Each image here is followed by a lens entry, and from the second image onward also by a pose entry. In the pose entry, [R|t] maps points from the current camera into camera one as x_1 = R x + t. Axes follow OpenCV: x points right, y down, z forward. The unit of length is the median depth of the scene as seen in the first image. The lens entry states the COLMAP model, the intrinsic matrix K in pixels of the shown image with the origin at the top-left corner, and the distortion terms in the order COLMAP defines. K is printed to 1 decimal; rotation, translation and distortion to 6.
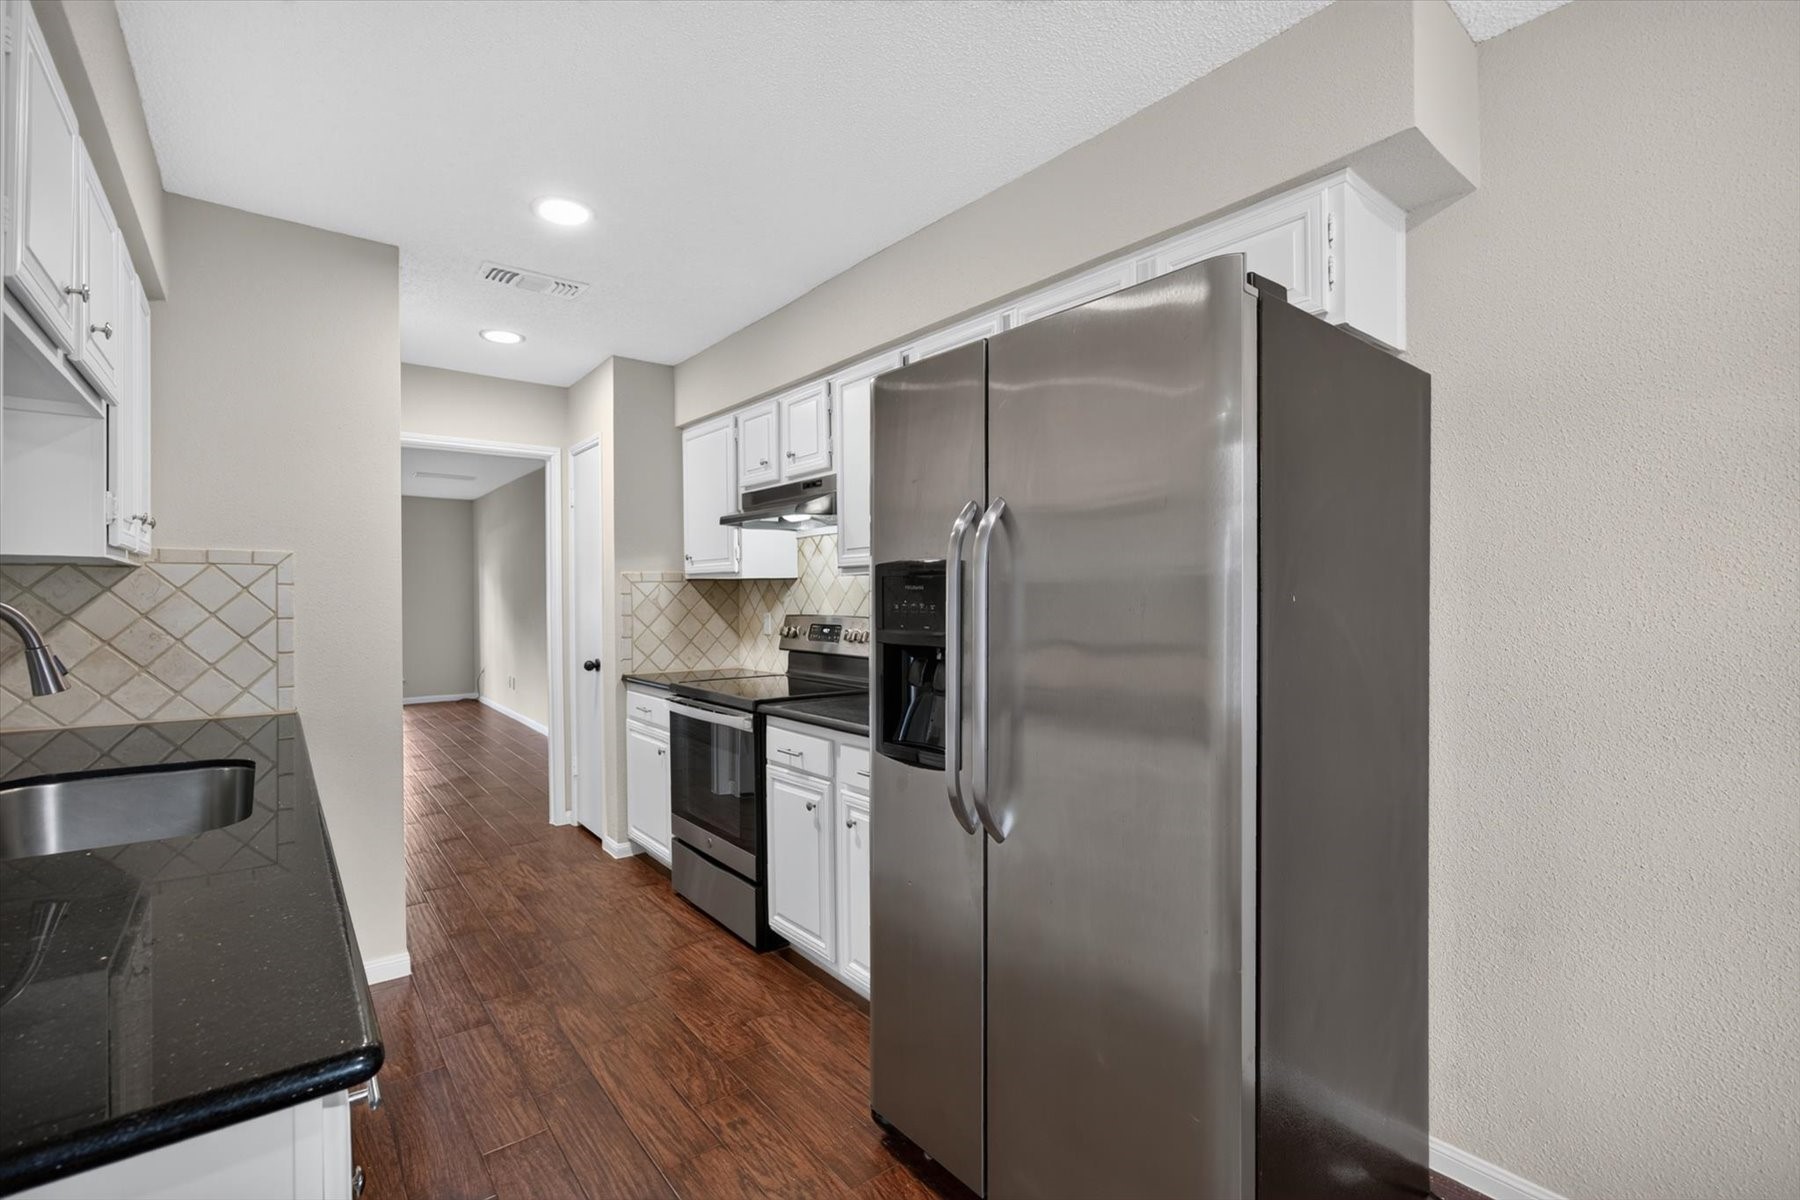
lens RADIAL K [[789.3, 0, 907.0], [0, 789.3, 603.4], [0, 0, 1]] dist [-0.011923, 0.002061]
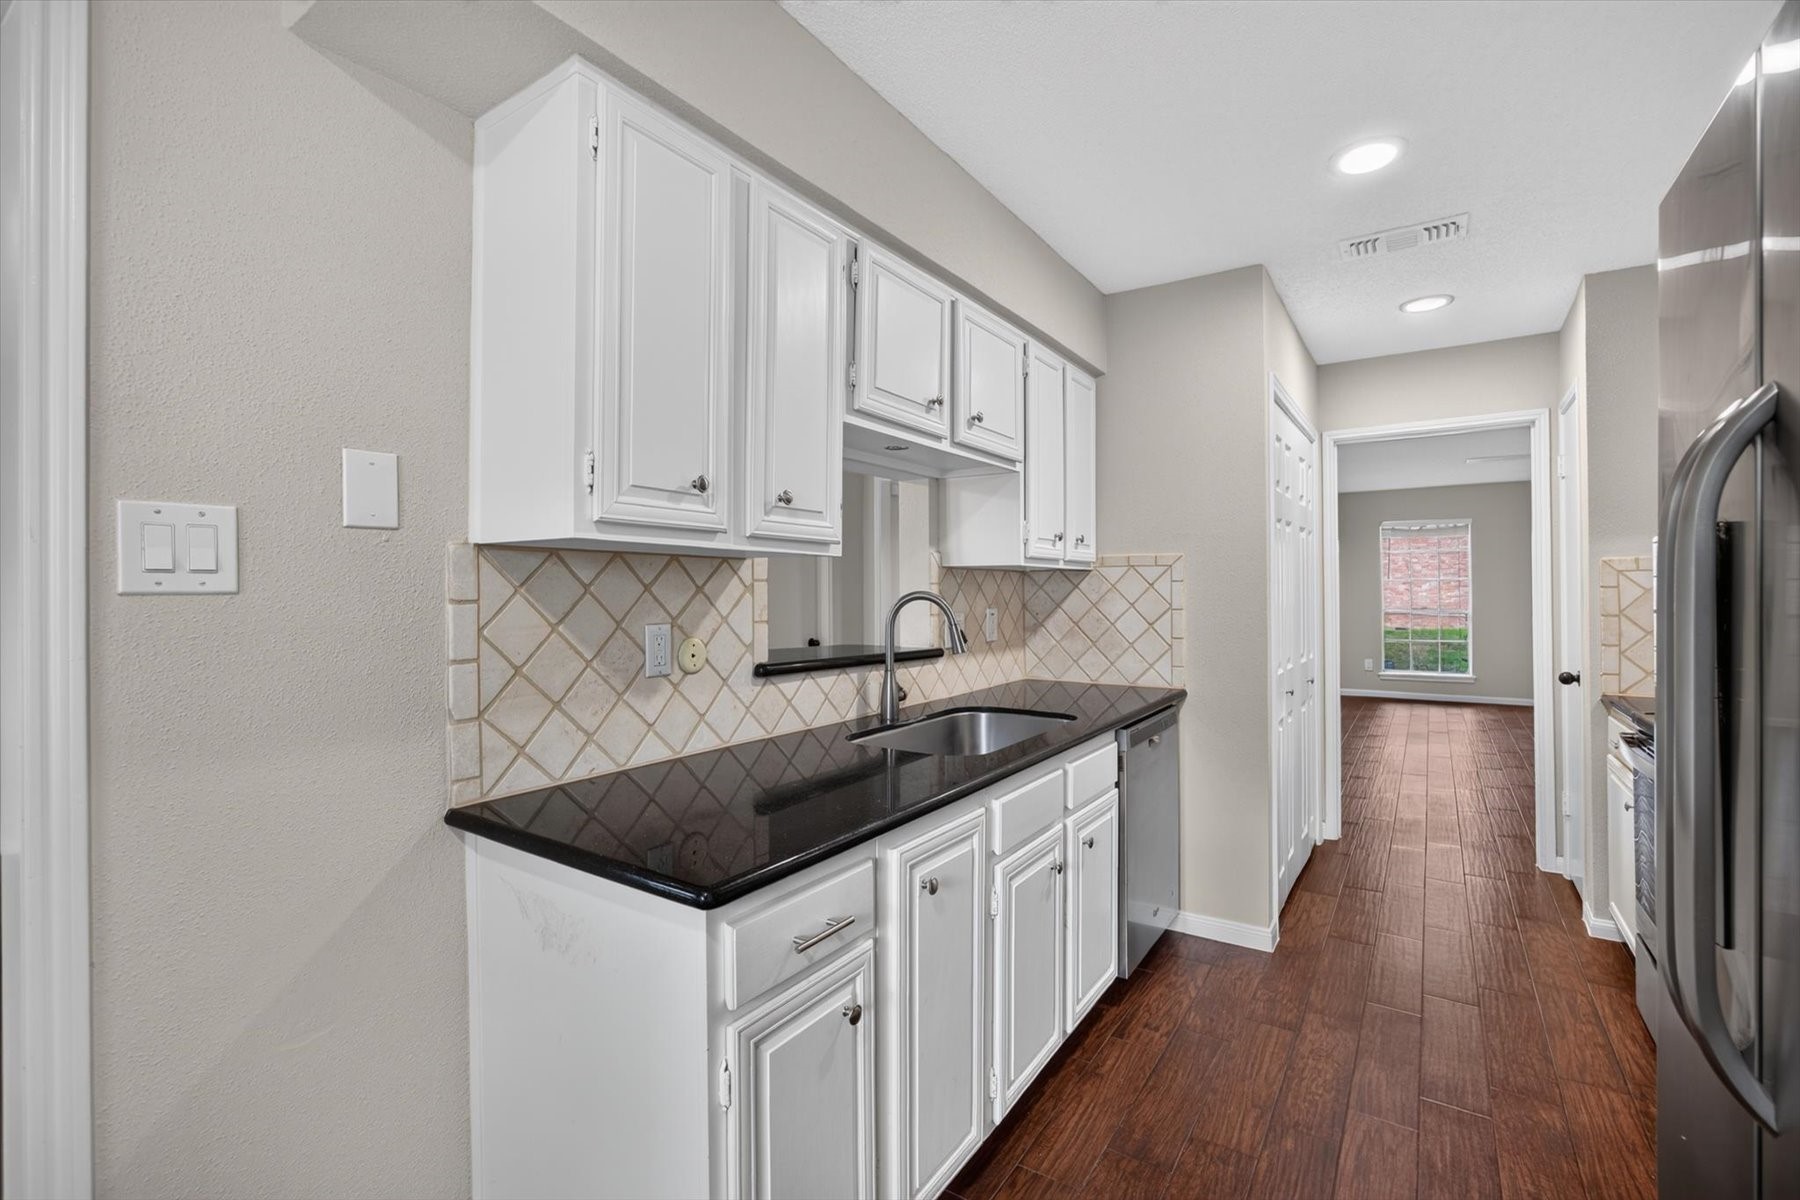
lens RADIAL K [[789.3, 0, 905.4], [0, 789.3, 589.6], [0, 0, 1]] dist [-0.011923, 0.002061]
pose [[0.307817, -0.002673, -0.951442, 0.248644], [-0.004624, 0.999980, -0.004305, -0.005217], [0.951434, 0.005724, 0.307799, 0.243541]]
